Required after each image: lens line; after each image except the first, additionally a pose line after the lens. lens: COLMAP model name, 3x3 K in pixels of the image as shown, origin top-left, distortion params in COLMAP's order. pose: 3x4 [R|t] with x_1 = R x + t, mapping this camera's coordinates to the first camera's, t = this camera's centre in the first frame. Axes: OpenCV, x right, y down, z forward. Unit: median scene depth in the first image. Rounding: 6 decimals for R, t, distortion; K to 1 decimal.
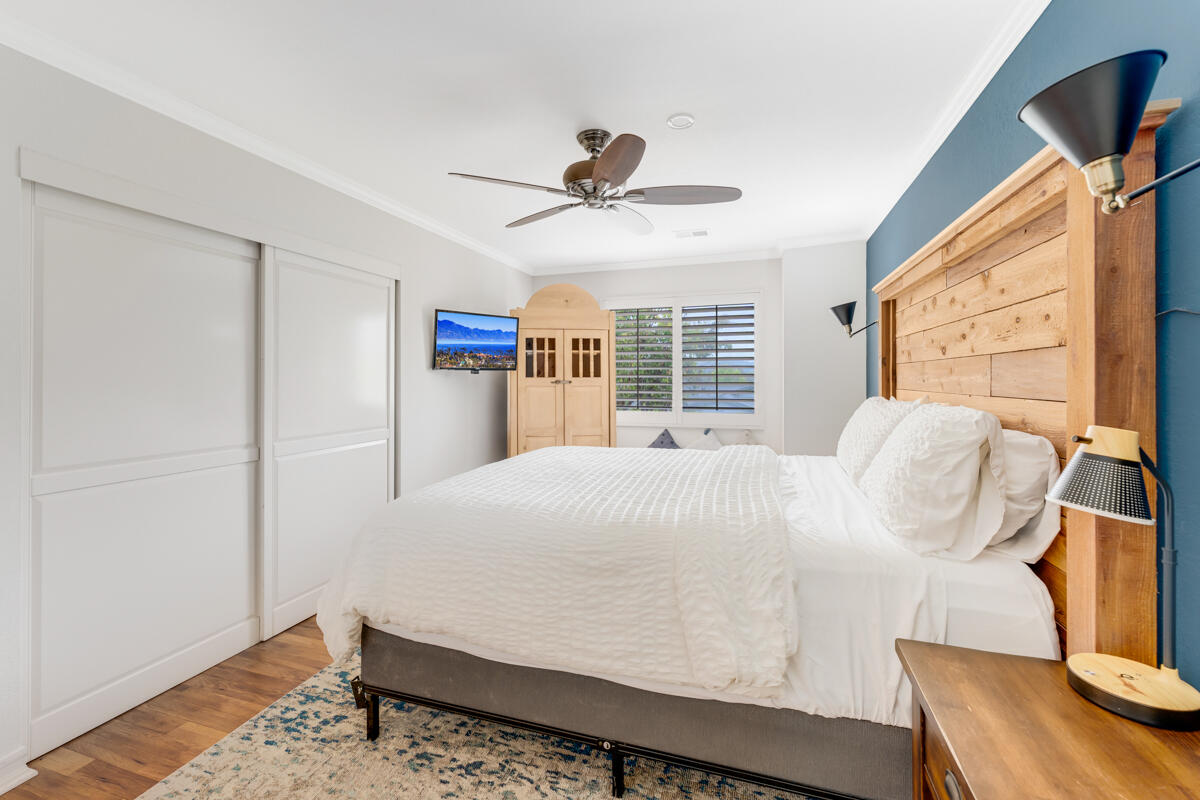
lens RADIAL K [[496.6, 0, 599.7], [0, 496.6, 382.0], [0, 0, 1]] dist [-0.001254, -0.000201]
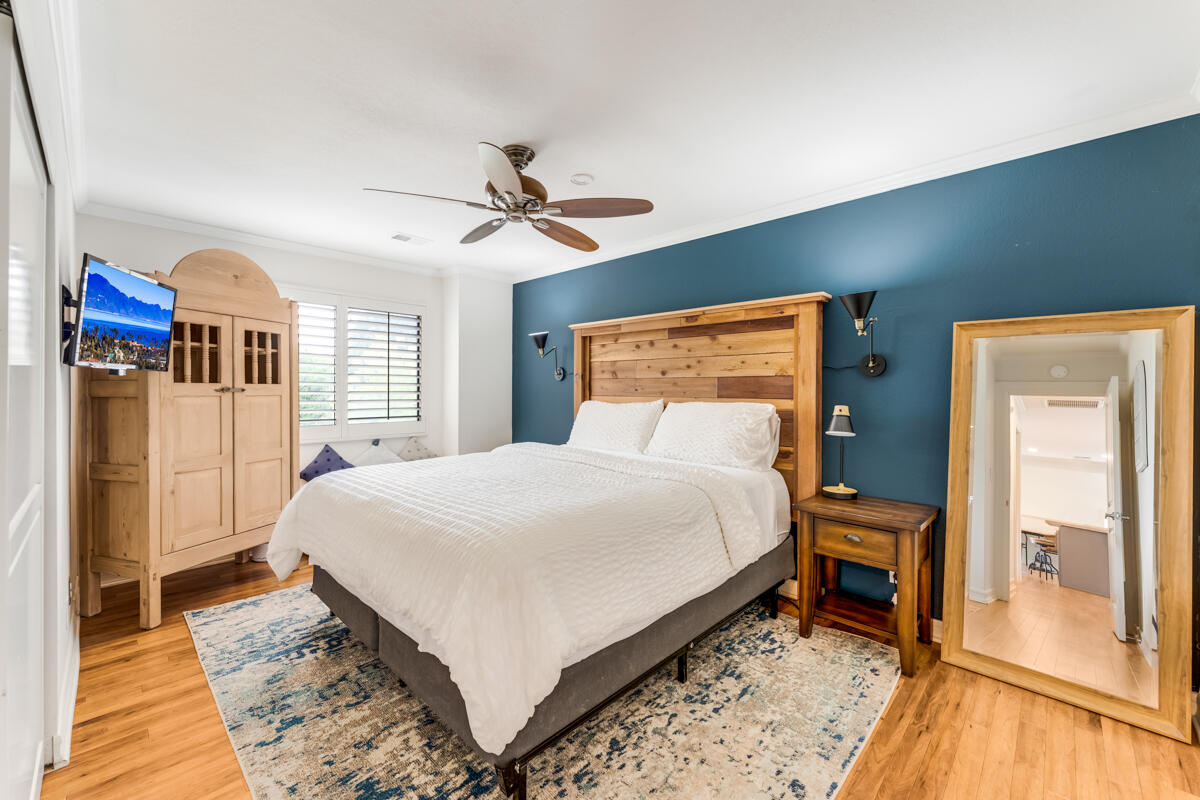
lens RADIAL K [[483.4, 0, 600.0], [0, 483.4, 400.0], [0, 0, 1]] dist [0.001016, -0.000006]
pose [[0.434307, -0.014669, 0.900645, -0.578324], [-0.001016, 0.999859, 0.016775, 0.002454], [-0.900764, -0.008201, 0.434231, 0.276520]]
